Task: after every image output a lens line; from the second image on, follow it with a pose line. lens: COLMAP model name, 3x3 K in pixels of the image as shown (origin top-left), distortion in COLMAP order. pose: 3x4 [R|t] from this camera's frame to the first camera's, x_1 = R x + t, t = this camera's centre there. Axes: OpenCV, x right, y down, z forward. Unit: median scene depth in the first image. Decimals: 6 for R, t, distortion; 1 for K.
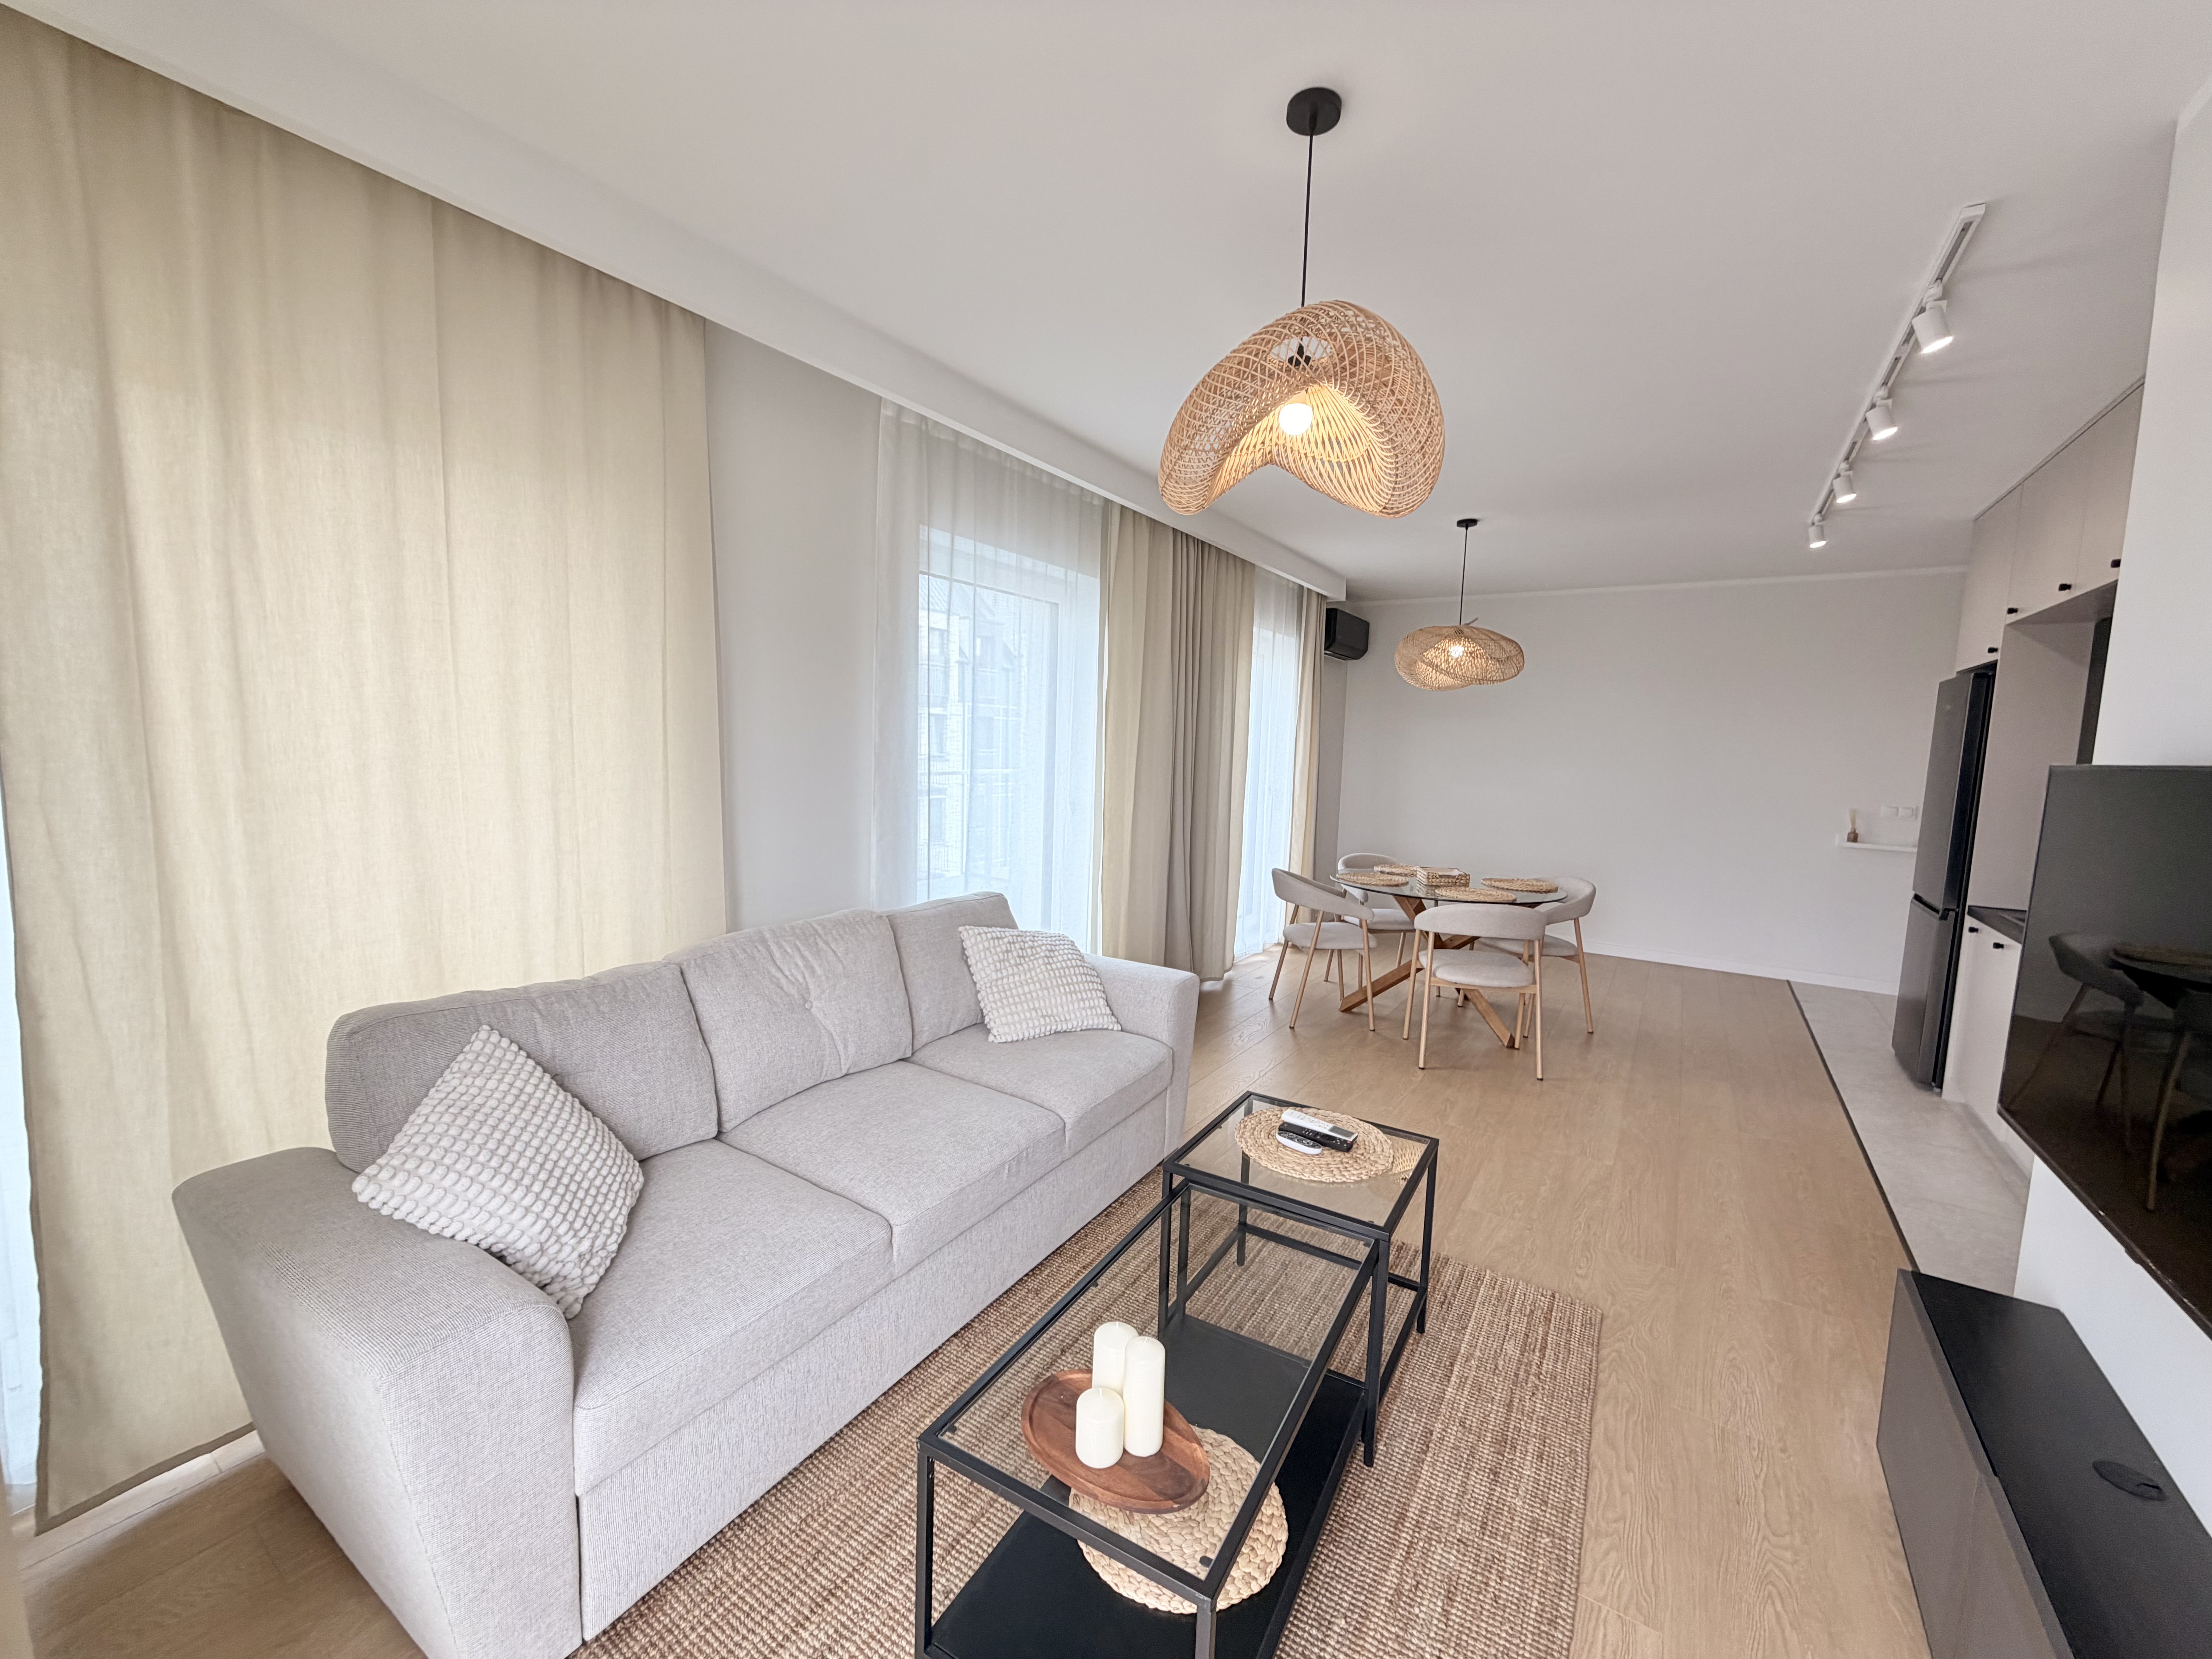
lens RADIAL K [[879.0, 0, 1100.1], [0, 879.0, 825.7], [0, 0, 1]] dist [0.001859, -0.000306]
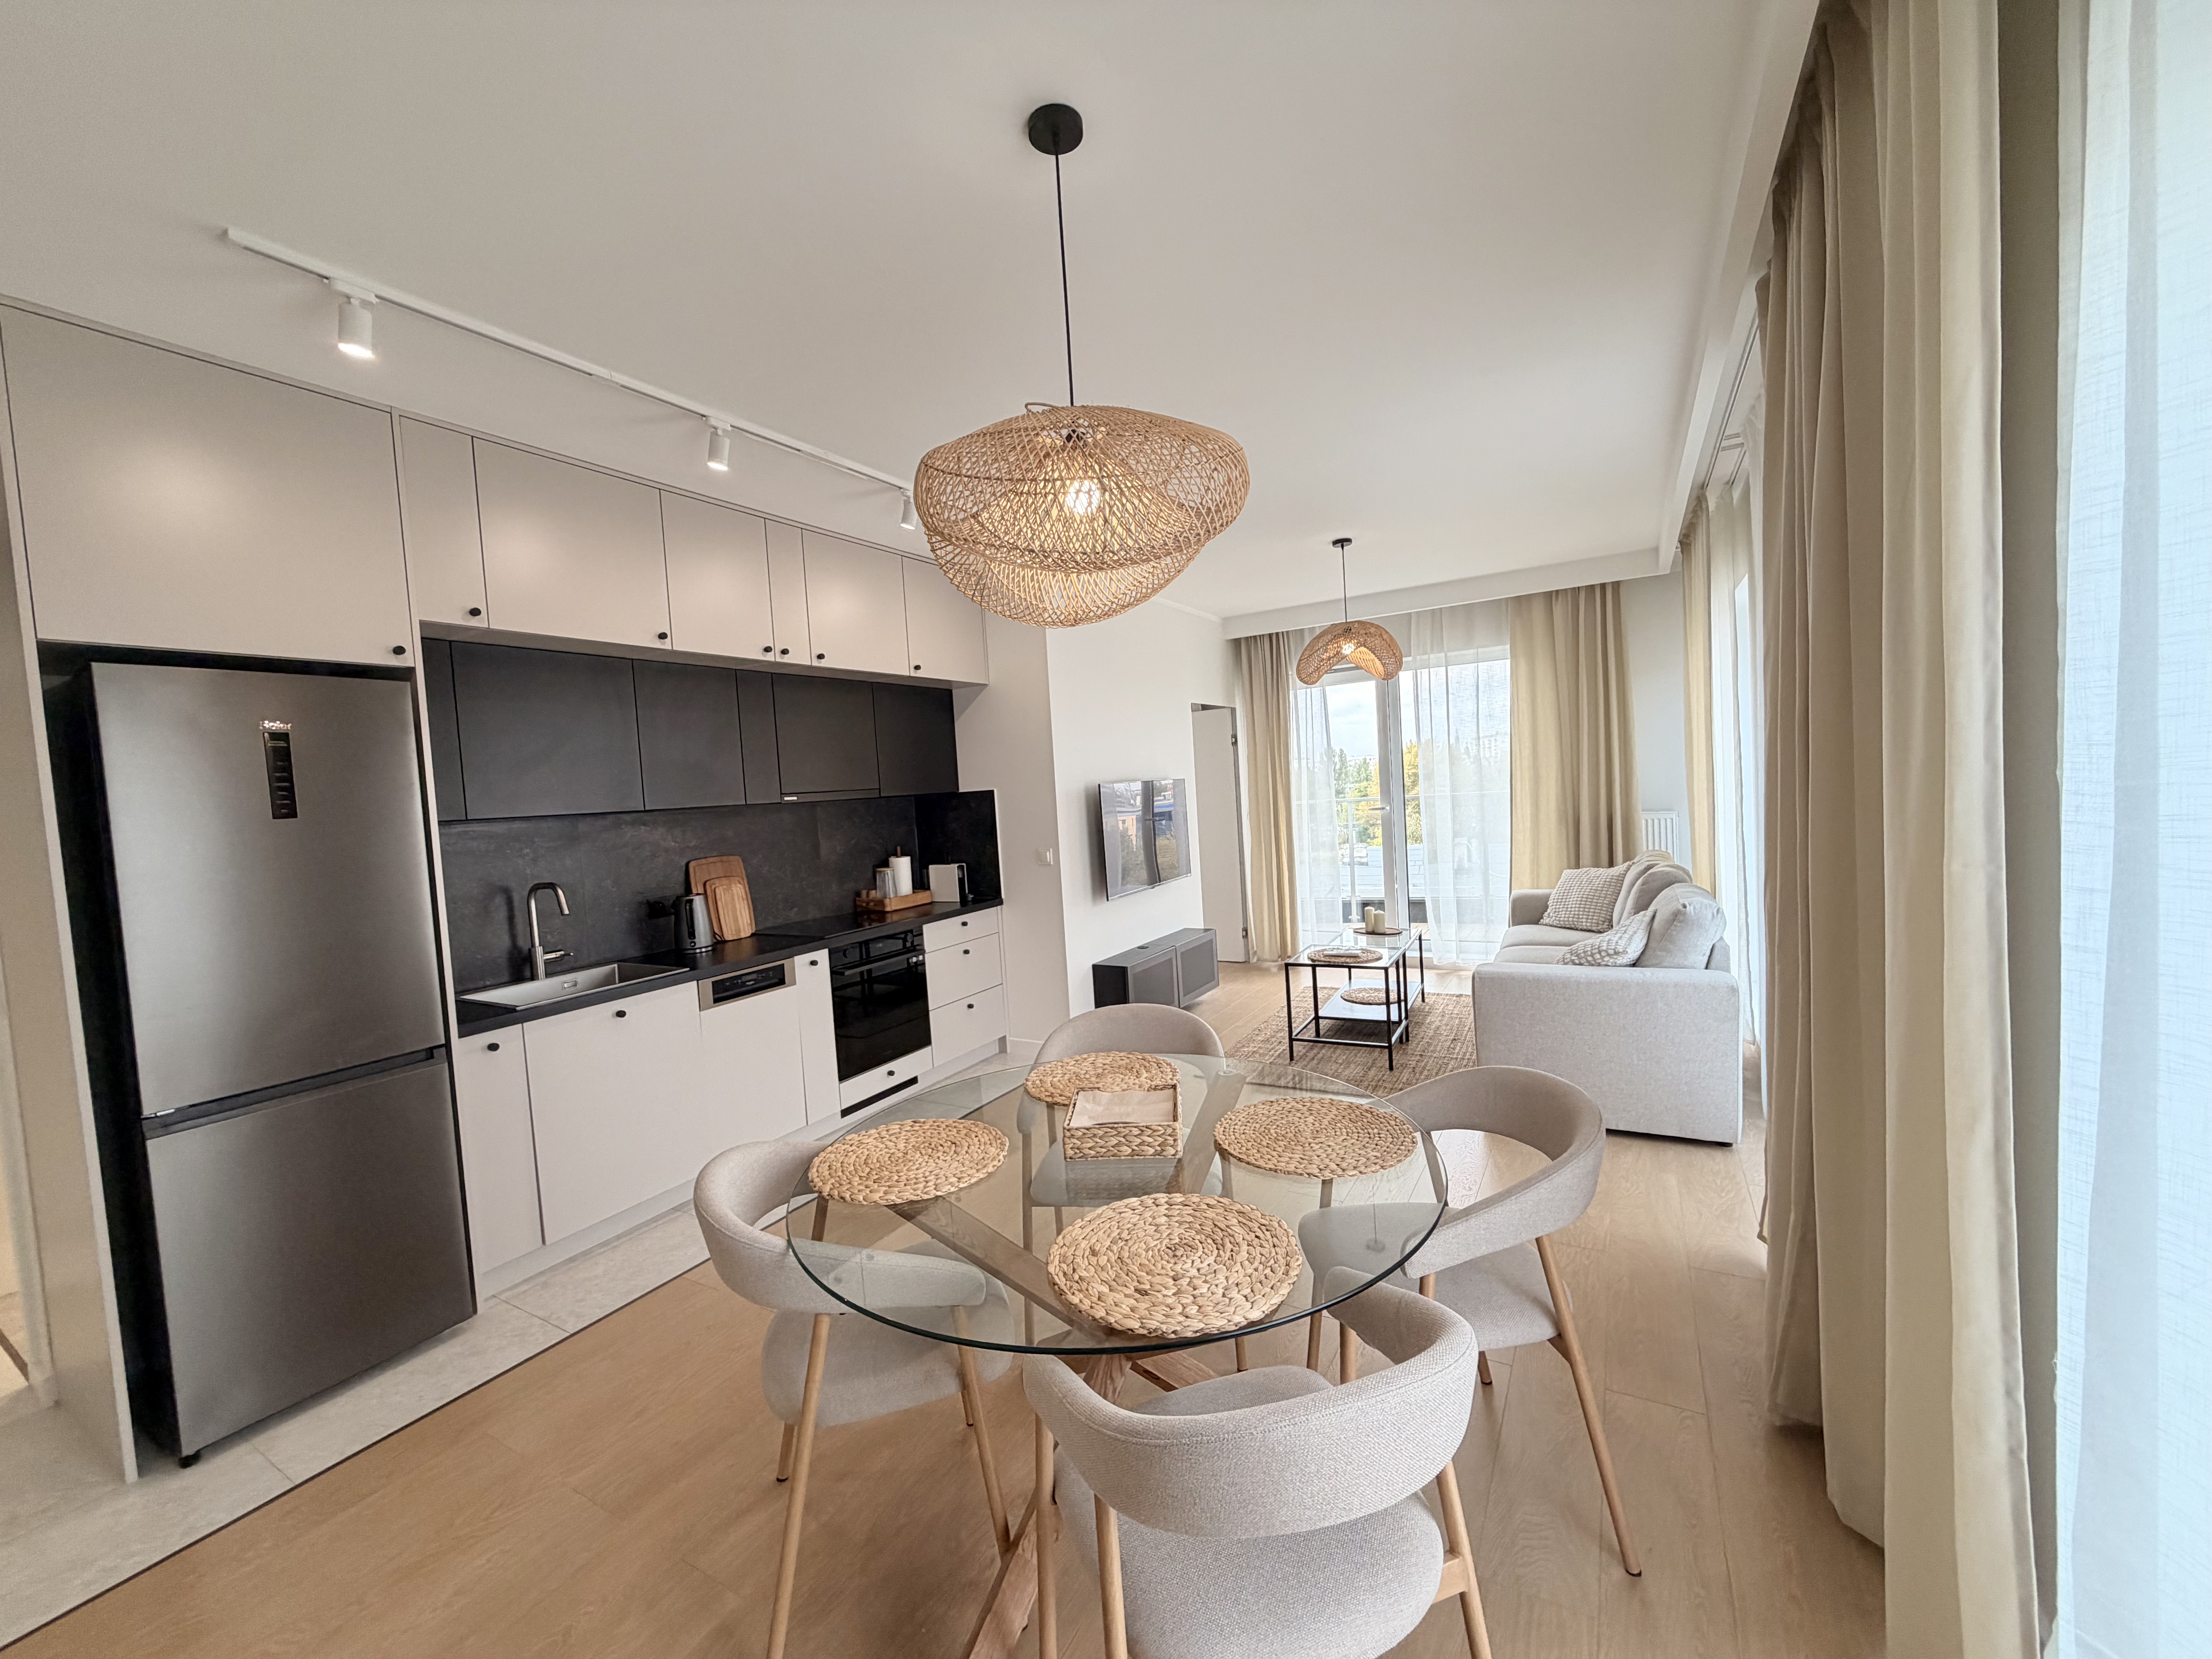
lens RADIAL K [[879.0, 0, 1099.7], [0, 879.0, 830.4], [0, 0, 1]] dist [0.001859, -0.000306]
pose [[-0.998960, 0.029614, -0.034682, 0.482627], [0.024194, 0.988780, 0.147409, -0.139470], [0.038658, 0.146416, -0.988467, 1.583951]]
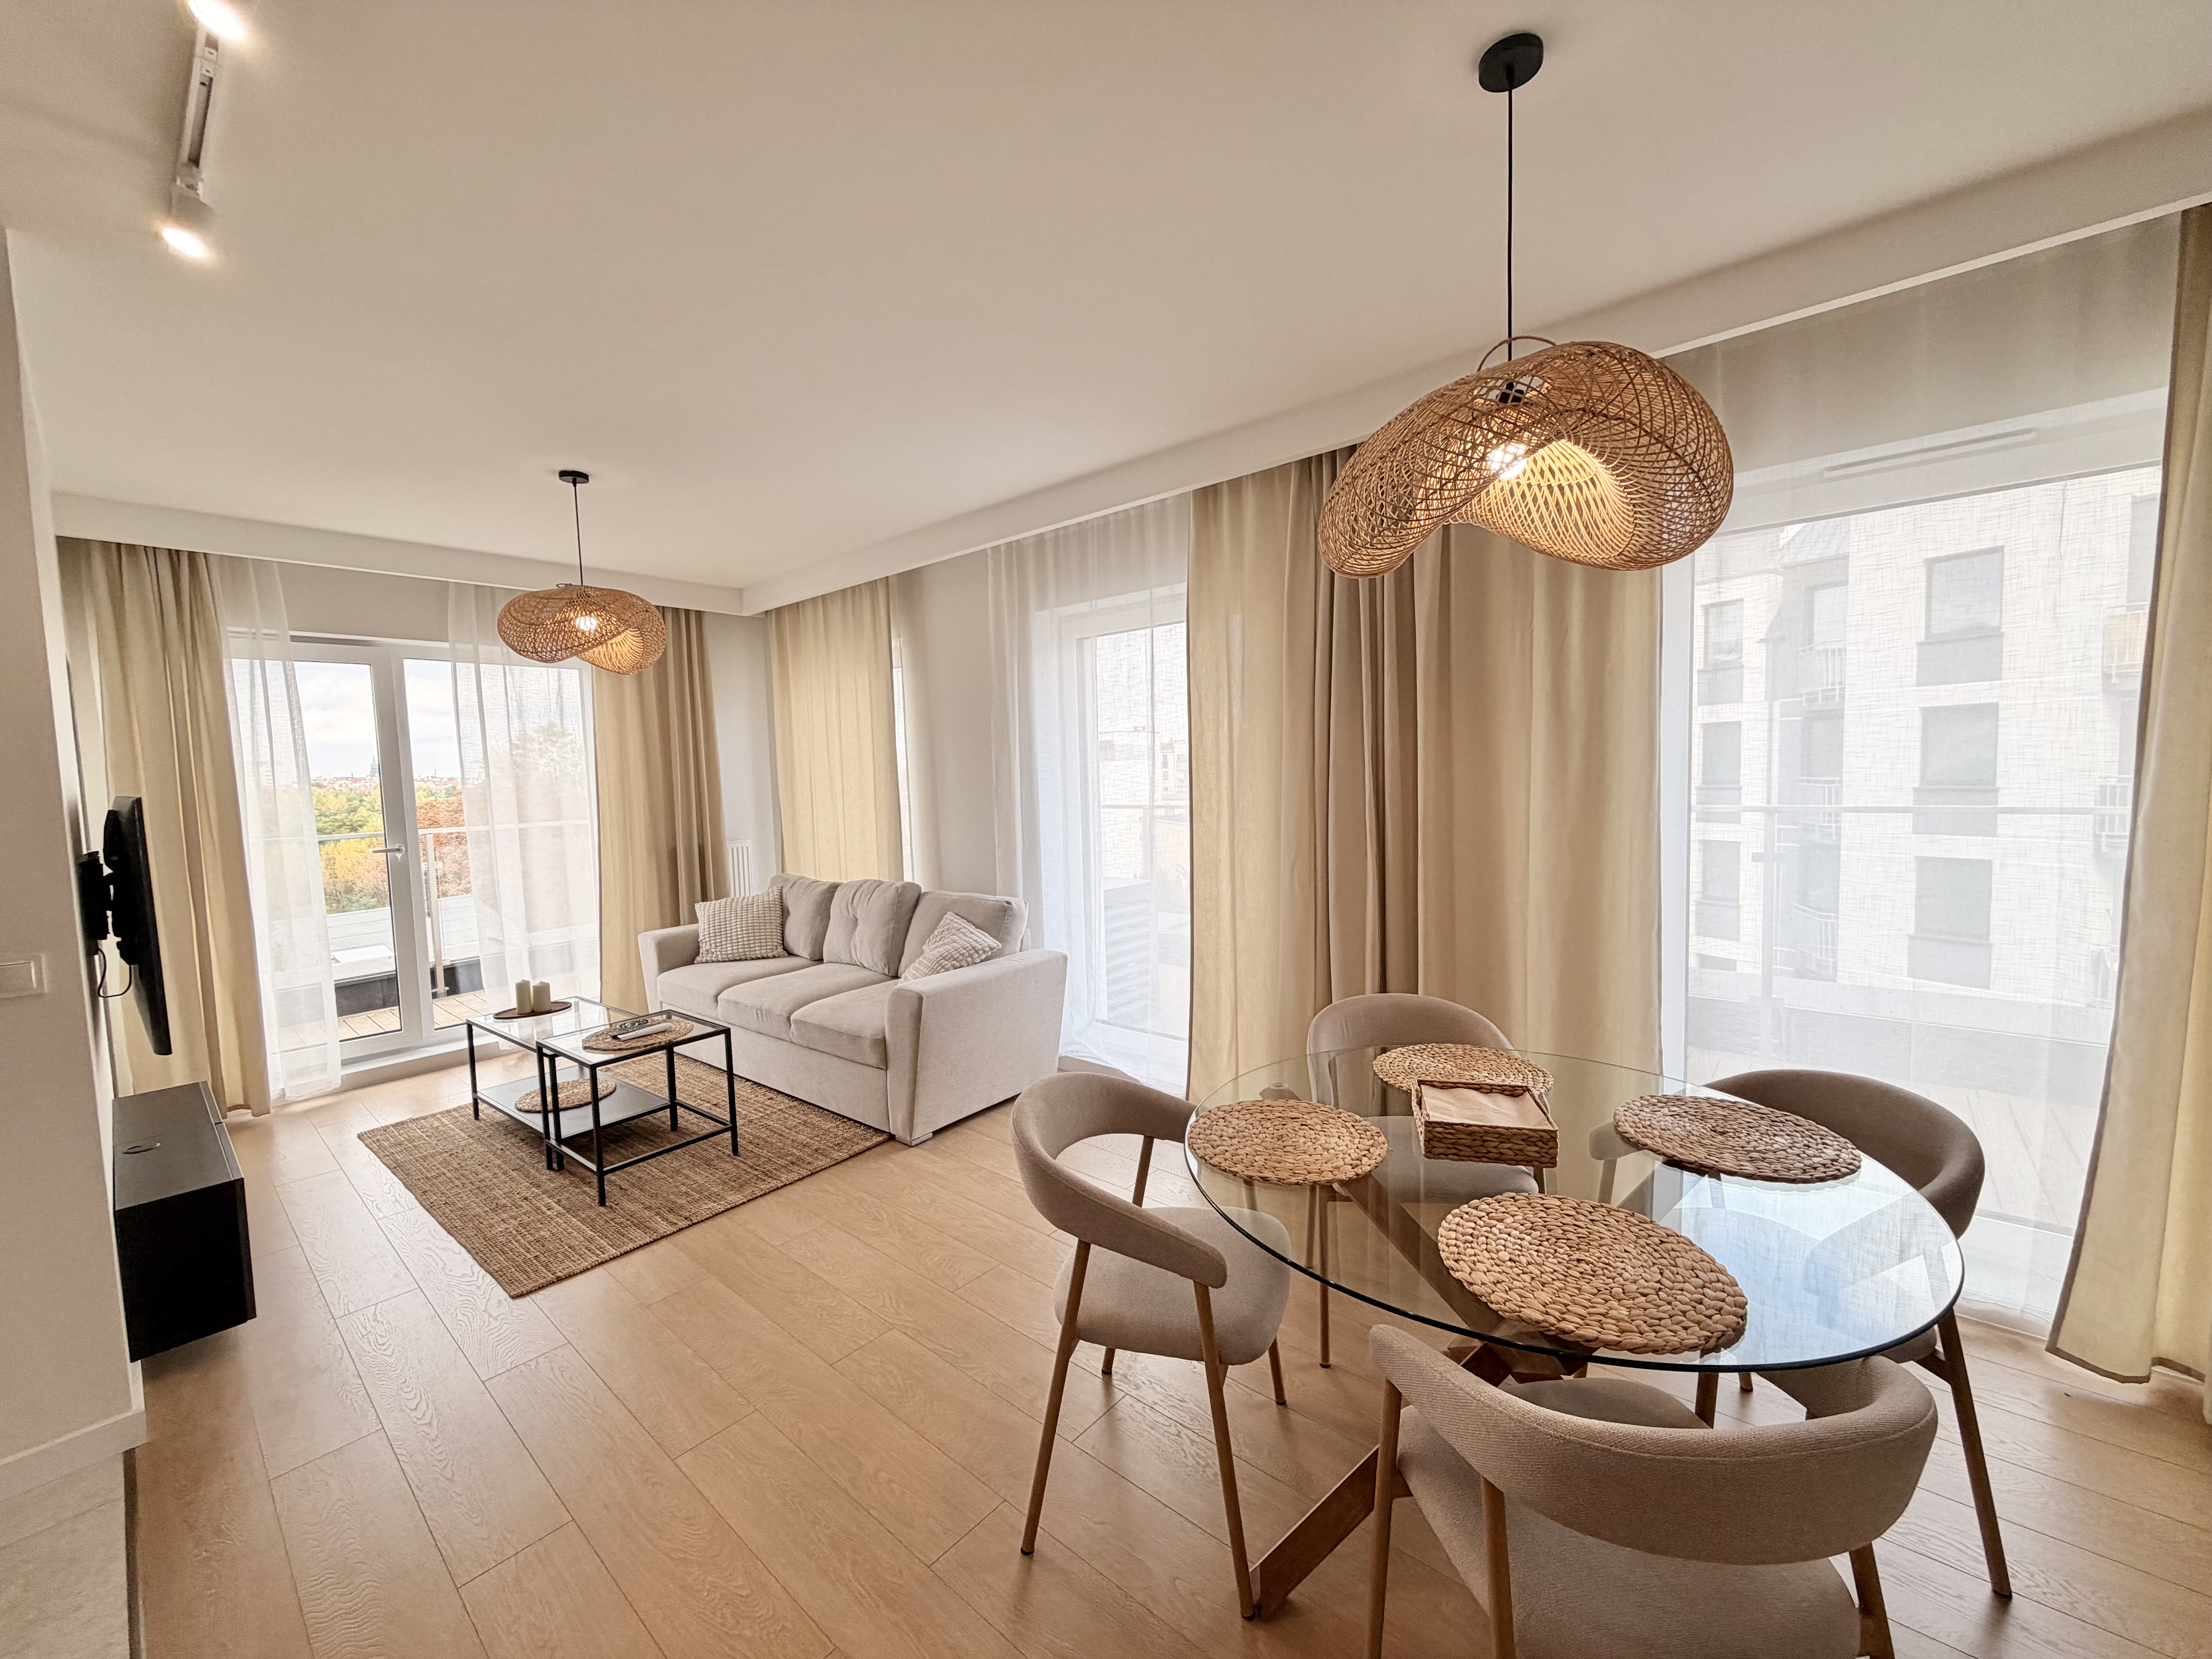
lens RADIAL K [[879.0, 0, 1100.8], [0, 879.0, 831.3], [0, 0, 1]] dist [0.001859, -0.000306]
pose [[-0.145517, 0.039127, -0.988582, 0.887436], [-0.074536, 0.995944, 0.050390, -0.076344], [0.986544, 0.081018, -0.142010, 1.048853]]
